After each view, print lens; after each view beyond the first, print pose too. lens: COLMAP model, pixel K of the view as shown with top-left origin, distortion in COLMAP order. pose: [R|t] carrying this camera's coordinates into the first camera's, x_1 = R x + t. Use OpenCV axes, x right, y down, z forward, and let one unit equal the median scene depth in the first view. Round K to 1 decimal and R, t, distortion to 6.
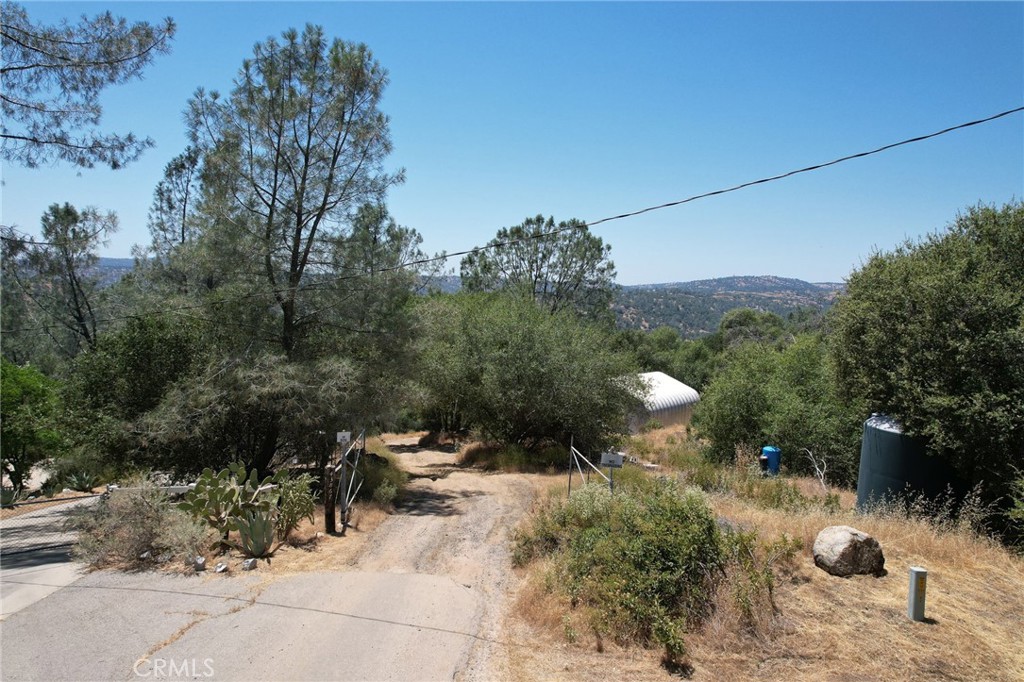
lens RADIAL K [[652.5, 0, 515.3], [0, 652.5, 337.1], [0, 0, 1]] dist [-0.064730, 0.054700]
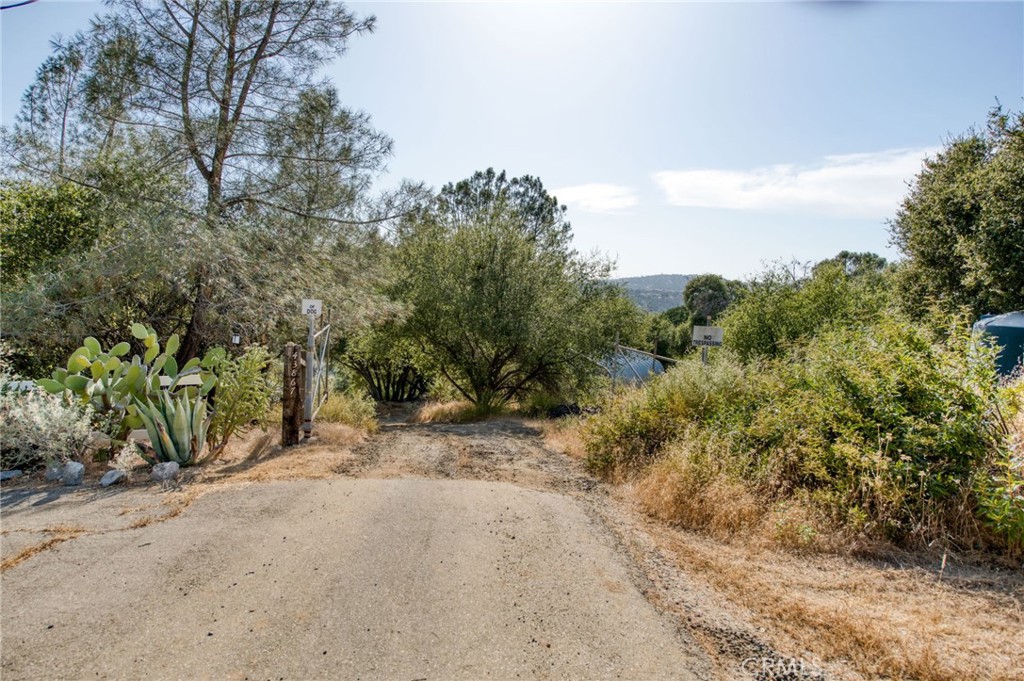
lens RADIAL K [[652.5, 0, 509.6], [0, 652.5, 345.2], [0, 0, 1]] dist [-0.064730, 0.054700]
pose [[0.991685, 0.004024, 0.128626, -0.050226], [-0.002561, 0.999930, -0.011537, 0.067025], [-0.128664, 0.011112, 0.991626, 0.107561]]
